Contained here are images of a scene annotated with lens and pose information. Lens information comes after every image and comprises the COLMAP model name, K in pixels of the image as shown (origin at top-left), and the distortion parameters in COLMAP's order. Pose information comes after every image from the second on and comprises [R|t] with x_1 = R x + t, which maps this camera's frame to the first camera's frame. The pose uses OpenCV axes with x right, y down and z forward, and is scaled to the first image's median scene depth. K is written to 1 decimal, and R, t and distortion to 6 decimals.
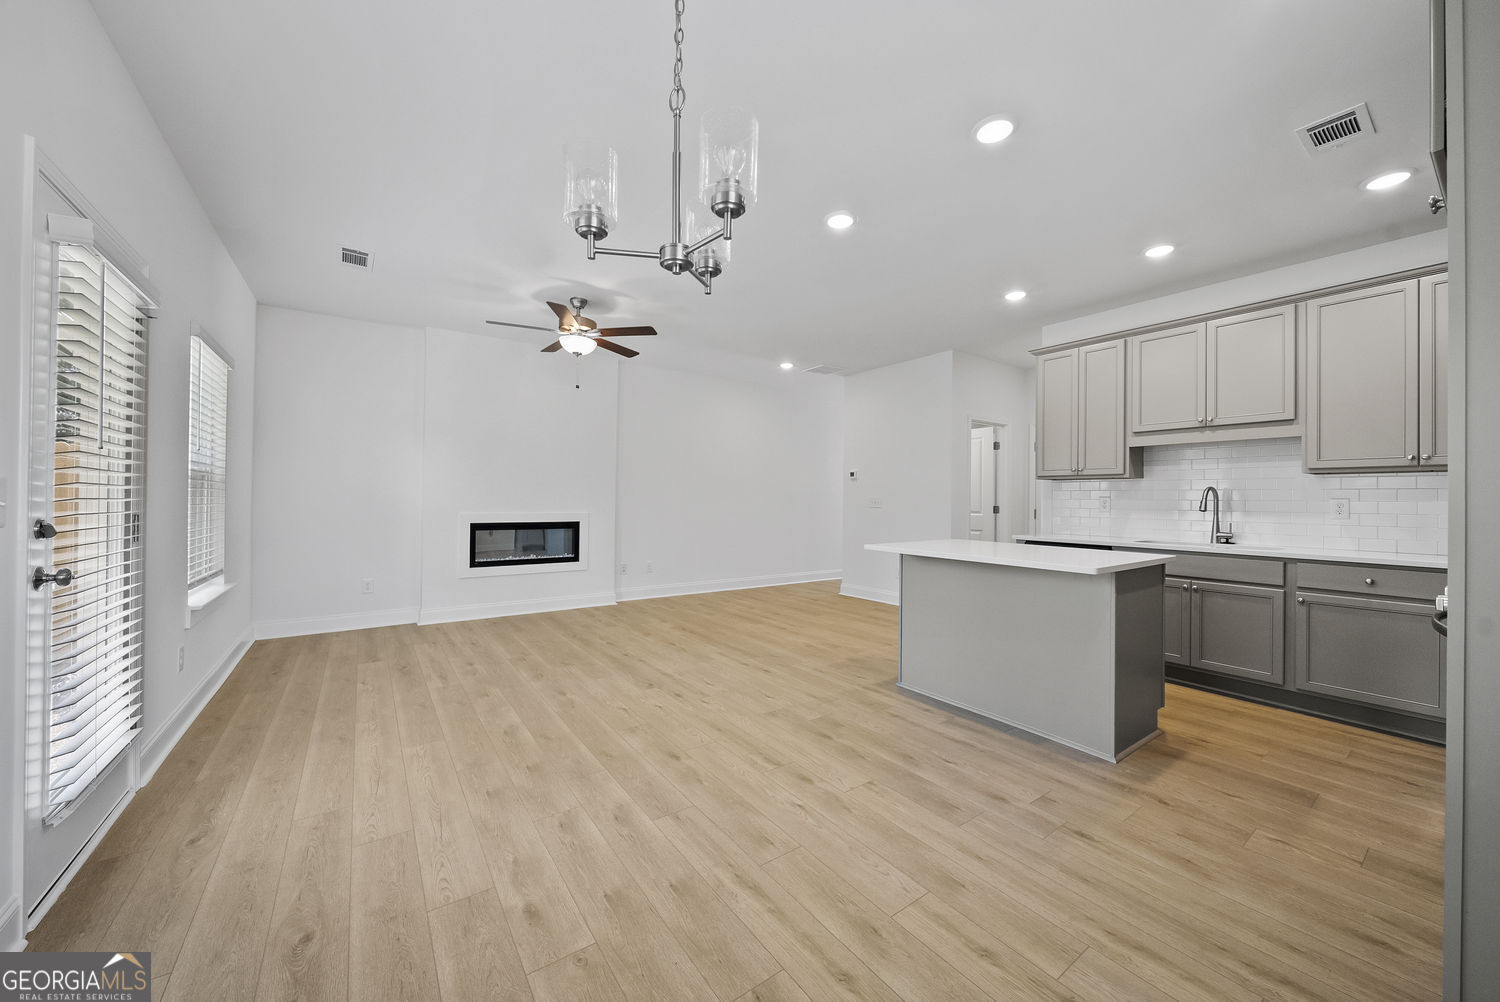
lens RADIAL K [[544.8, 0, 747.8], [0, 544.8, 497.9], [0, 0, 1]] dist [-0.002366, -0.000170]
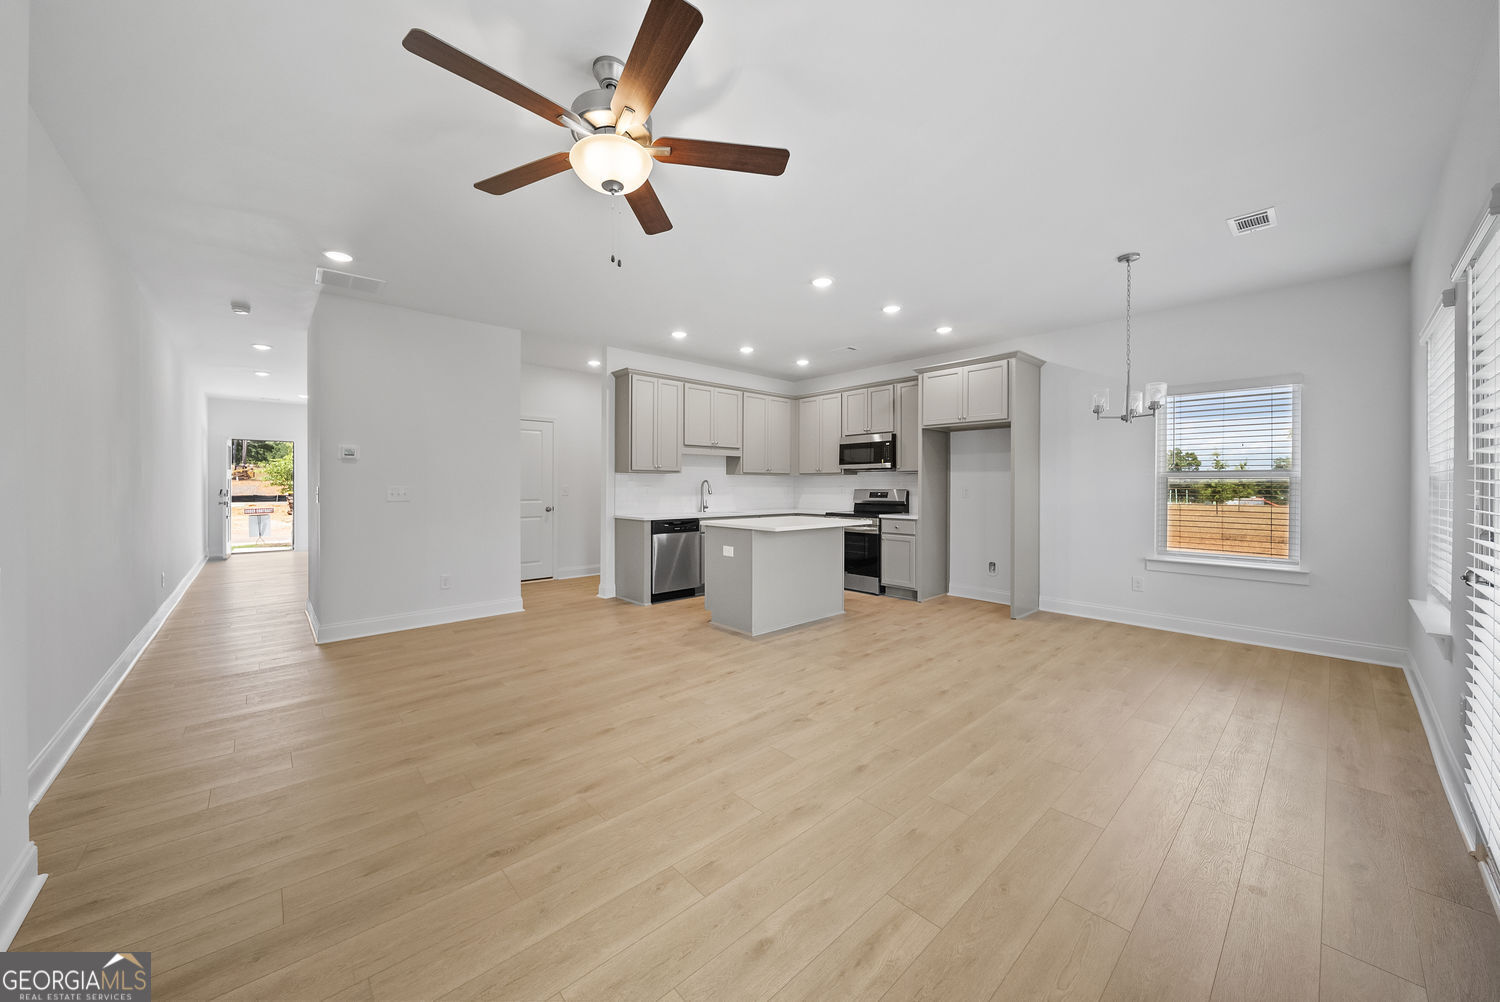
lens RADIAL K [[537.2, 0, 745.3], [0, 537.2, 487.6], [0, 0, 1]] dist [-0.001726, -0.000186]
pose [[-0.122231, -0.014225, 0.992400, -0.892618], [-0.005752, 0.999891, 0.013624, -0.020604], [-0.992485, -0.004043, -0.122300, 1.080291]]
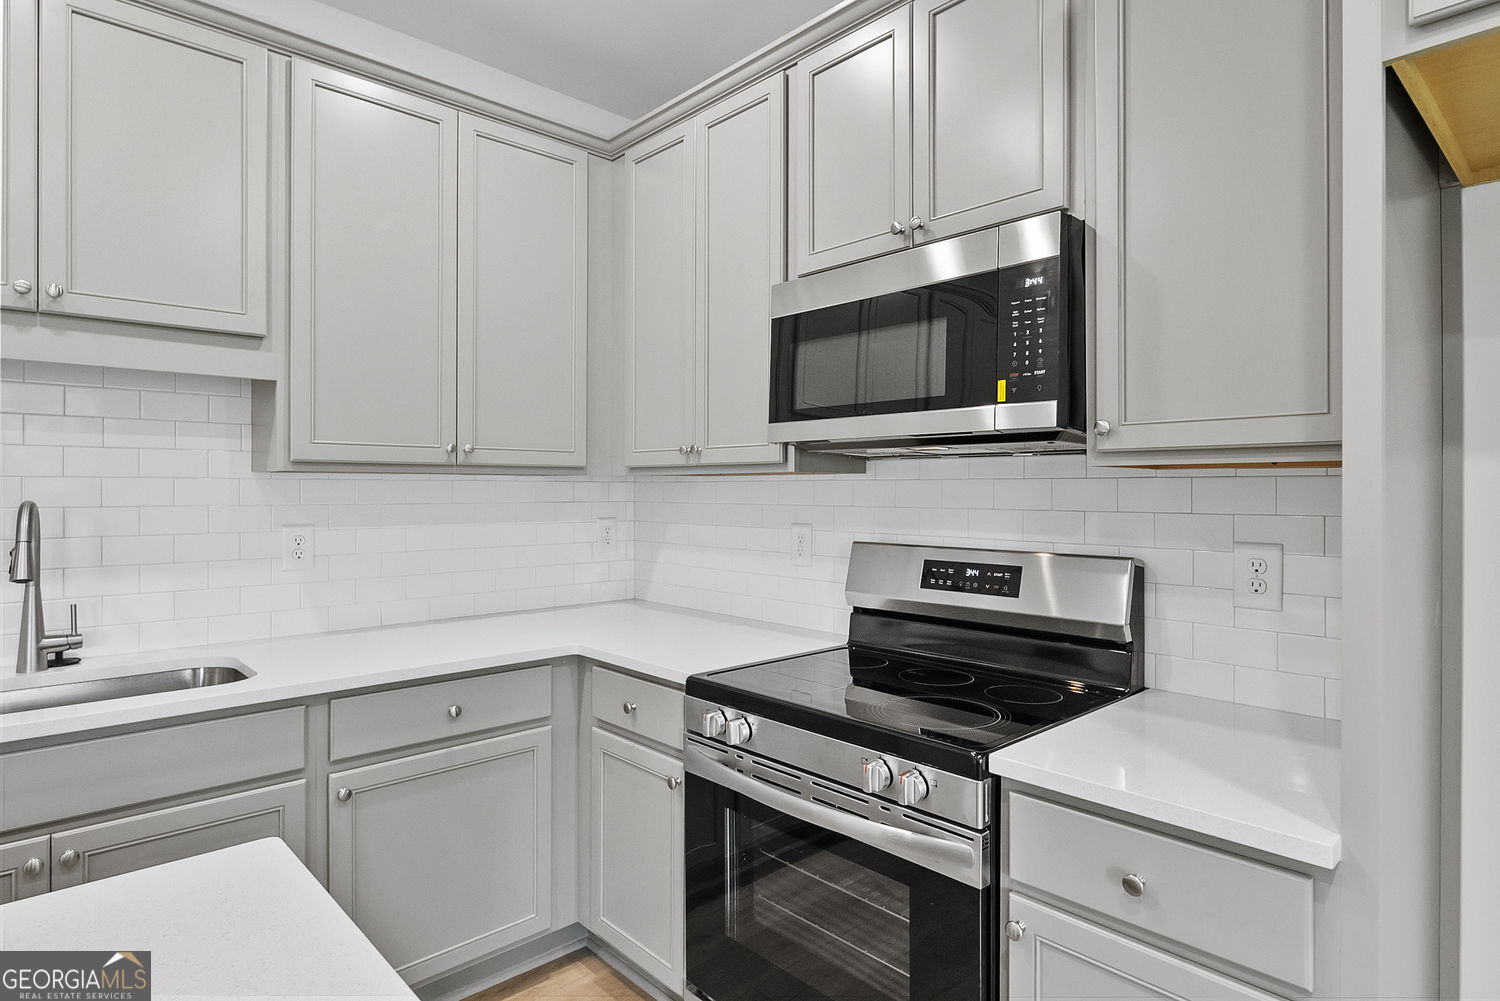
lens RADIAL K [[817.8, 0, 746.5], [0, 817.8, 486.9], [0, 0, 1]] dist [-0.004069, -0.000436]
pose [[-0.134471, -0.009900, 0.990868, 0.312529], [-0.006688, 0.999936, 0.009083, -0.035907], [-0.990895, -0.005405, -0.134529, 0.639003]]
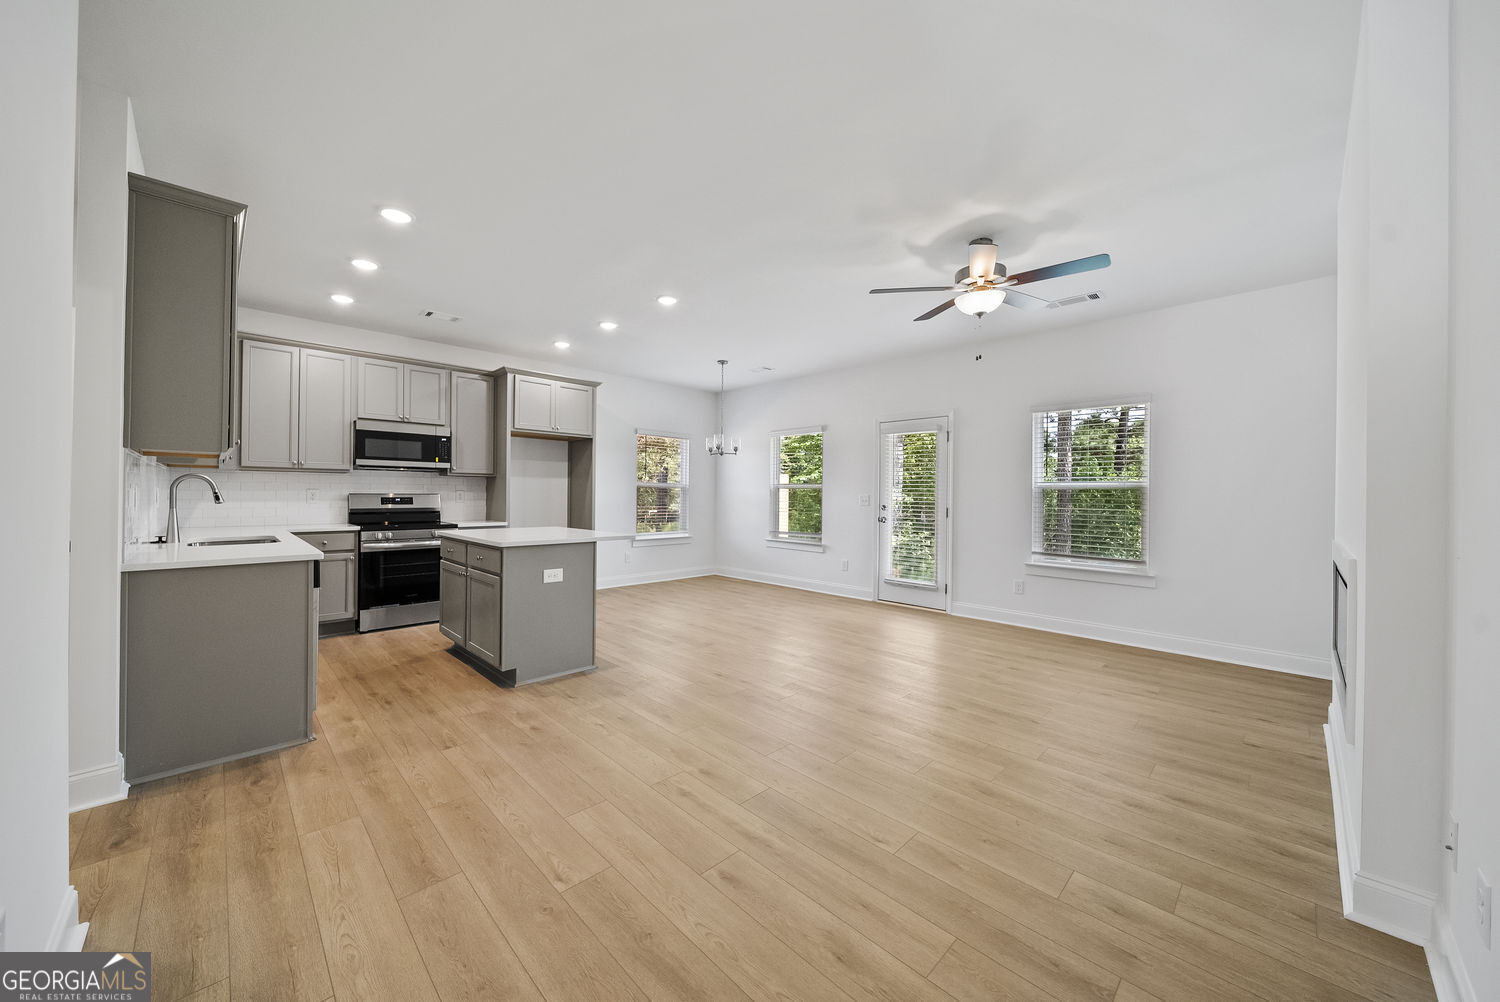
lens RADIAL K [[538.5, 0, 743.9], [0, 538.5, 495.3], [0, 0, 1]] dist [-0.001654, -0.000353]
pose [[-0.987135, -0.019618, -0.158684, 0.147637], [-0.019221, 0.999807, -0.004037, -0.000271], [0.158732, -0.000935, -0.987321, 1.939128]]
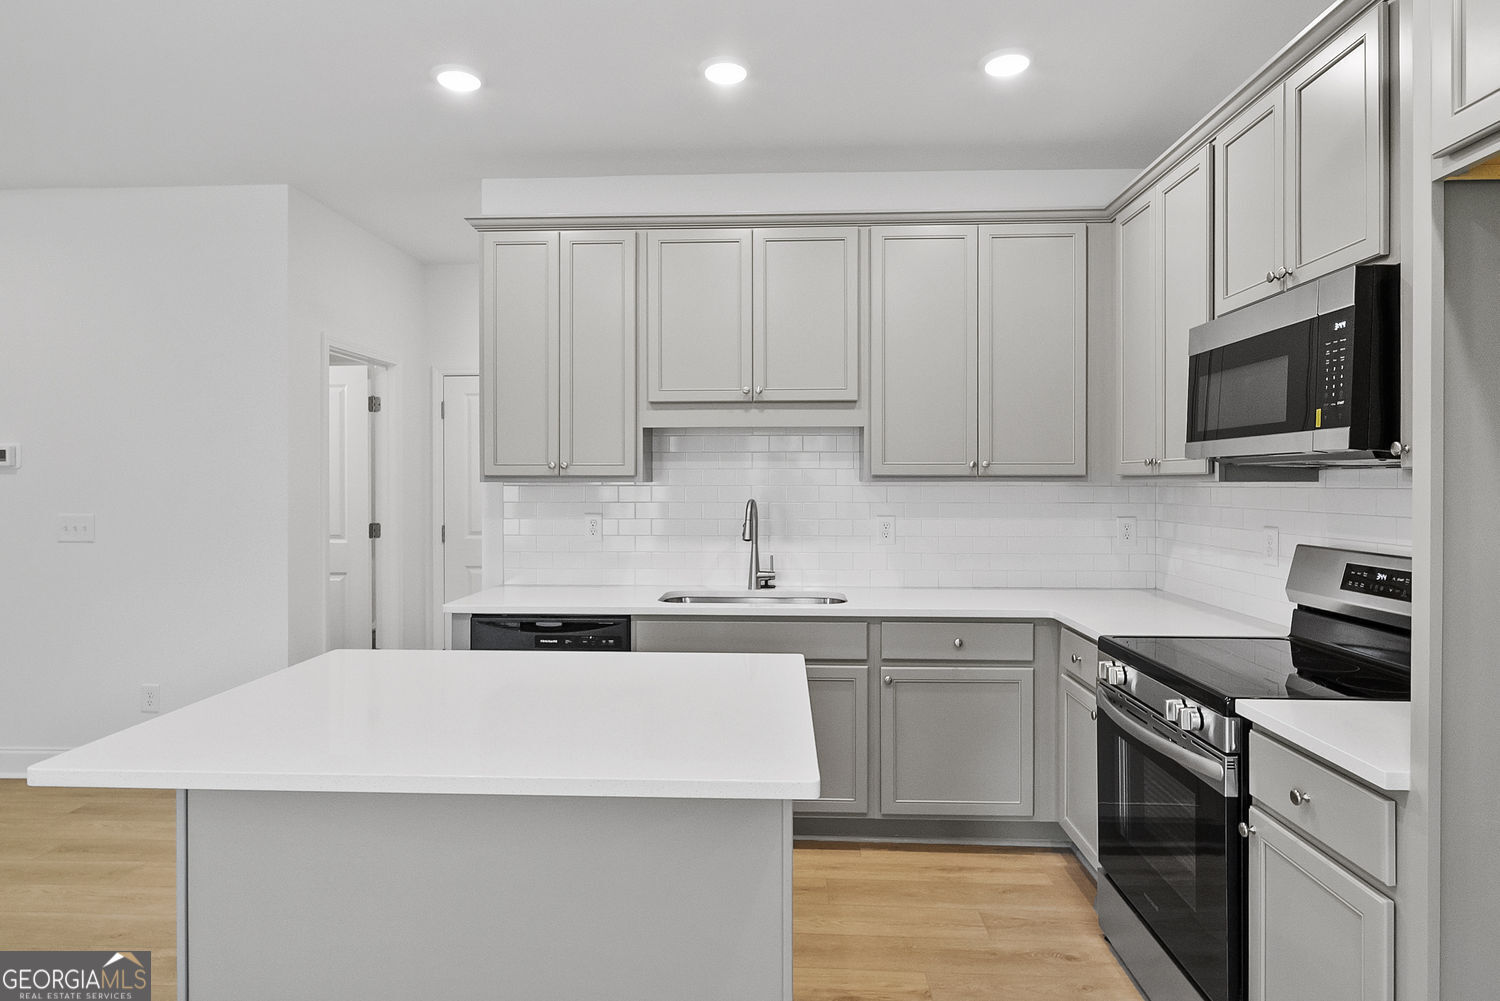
lens RADIAL K [[829.3, 0, 743.2], [0, 829.3, 480.4], [0, 0, 1]] dist [-0.007041, -0.000773]
pose [[0.615610, -0.009427, 0.787994, 0.102299], [0.004145, 0.999953, 0.008724, -0.049686], [-0.788040, -0.002104, 0.615621, 0.425002]]
